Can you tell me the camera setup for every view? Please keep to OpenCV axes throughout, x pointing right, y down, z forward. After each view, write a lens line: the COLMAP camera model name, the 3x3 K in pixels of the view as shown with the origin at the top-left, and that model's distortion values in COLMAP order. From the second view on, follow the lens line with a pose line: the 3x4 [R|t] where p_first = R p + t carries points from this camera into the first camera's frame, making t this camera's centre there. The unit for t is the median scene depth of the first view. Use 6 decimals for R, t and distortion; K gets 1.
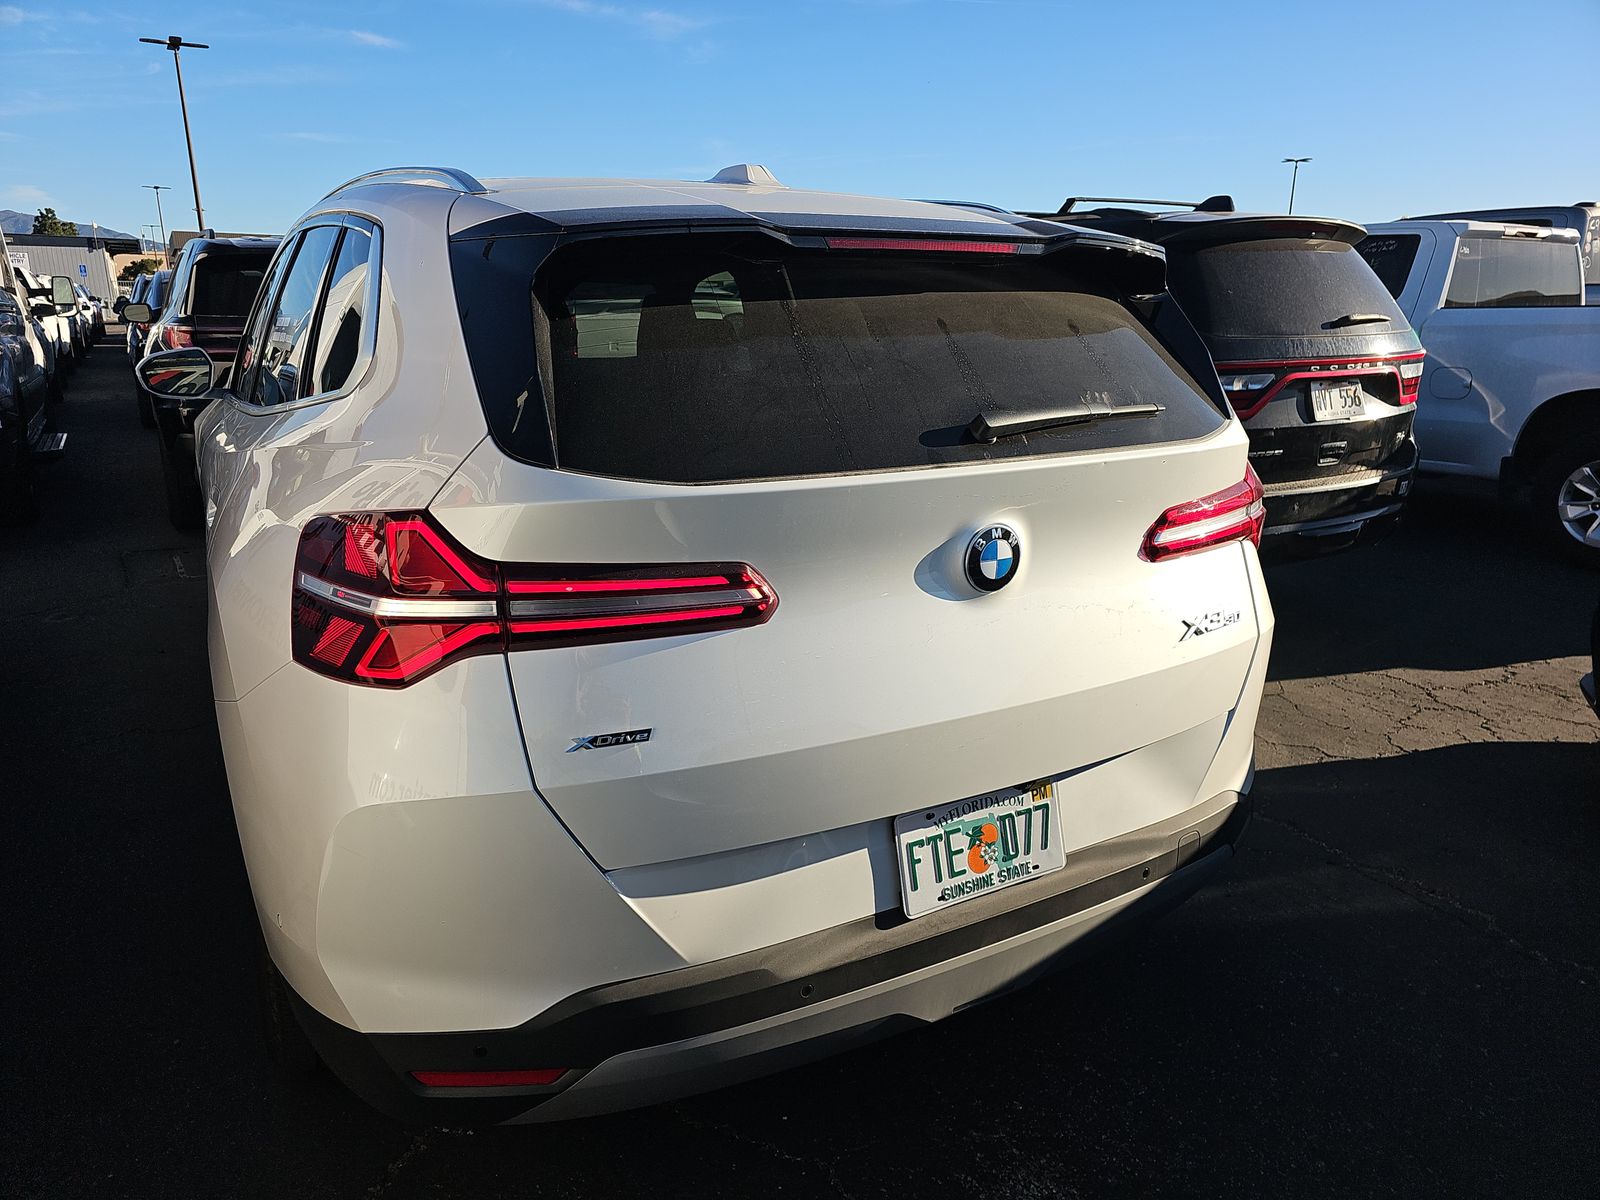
lens RADIAL K [[1239.5, 0, 827.0], [0, 1239.5, 536.3], [0, 0, 1]] dist [0.072610, -0.106925]
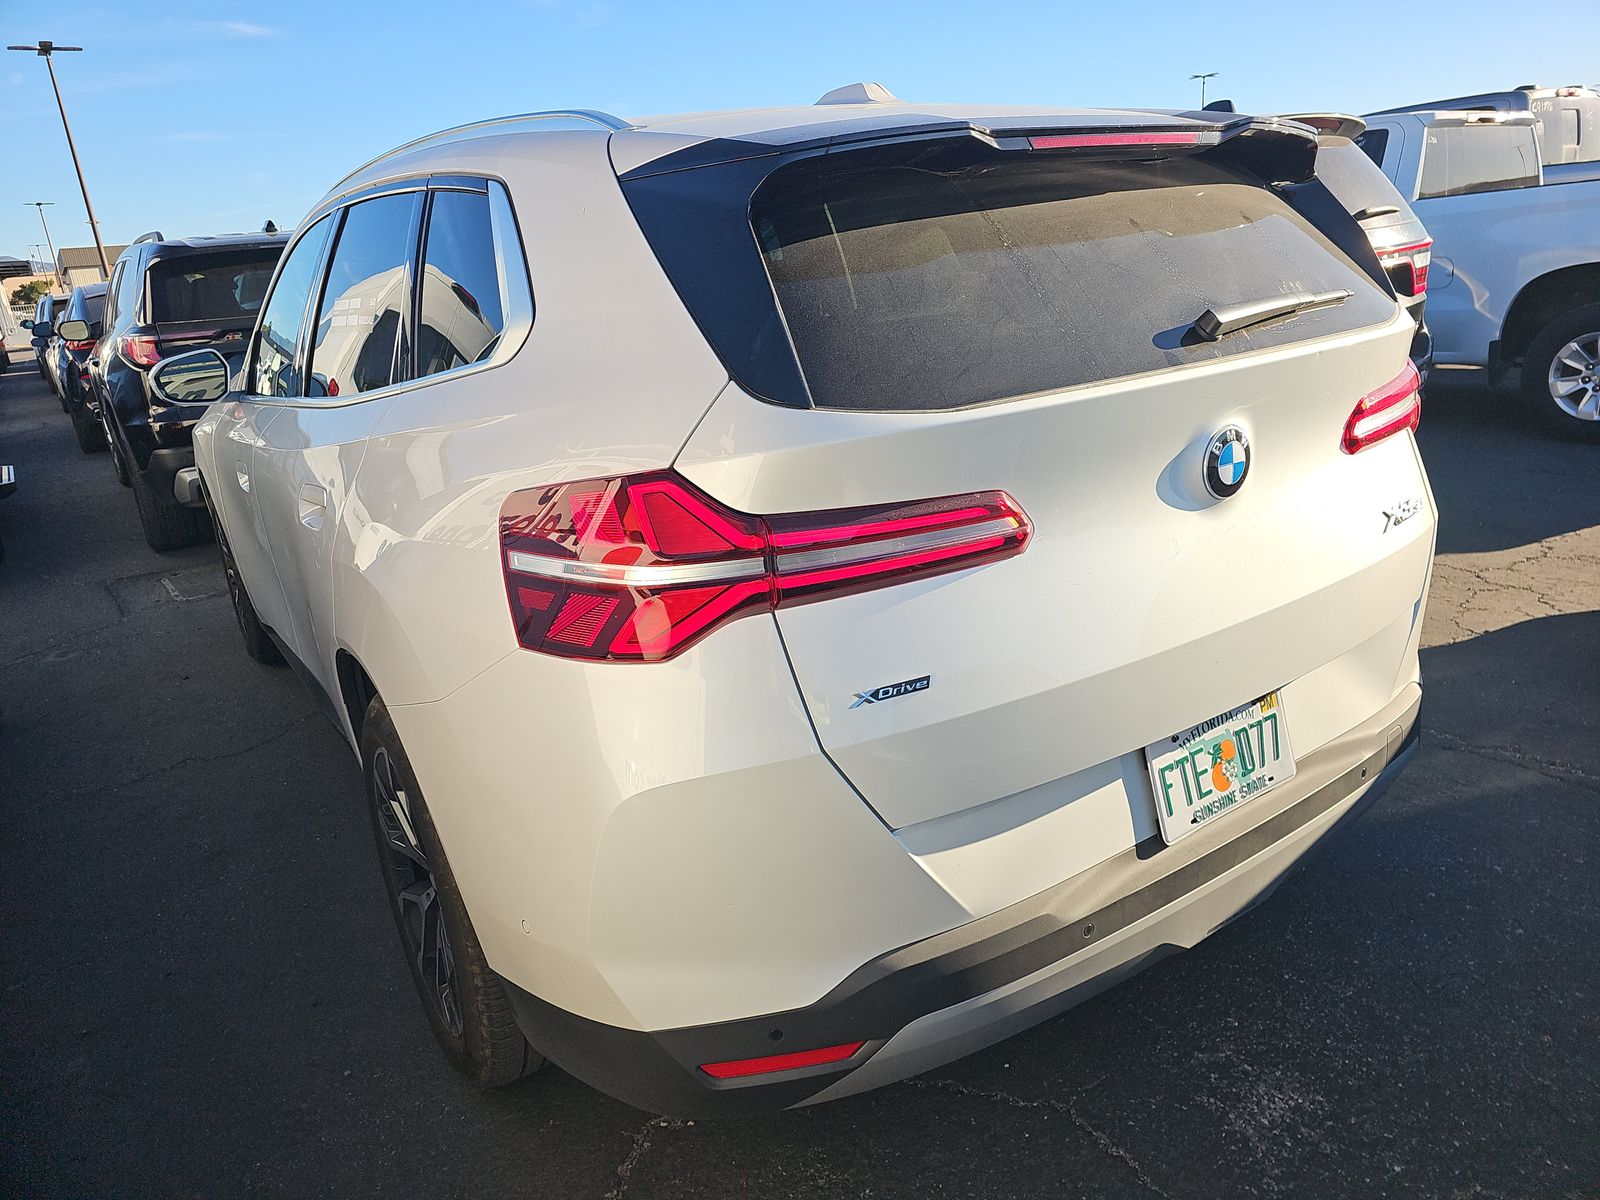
lens RADIAL K [[1227.3, 0, 769.2], [0, 1227.3, 546.7], [0, 0, 1]] dist [0.056010, -0.077529]
pose [[0.992333, -0.106374, 0.062930, -0.261574], [0.104200, 0.993872, 0.036883, 0.009587], [-0.066467, -0.030043, 0.997336, 0.071929]]
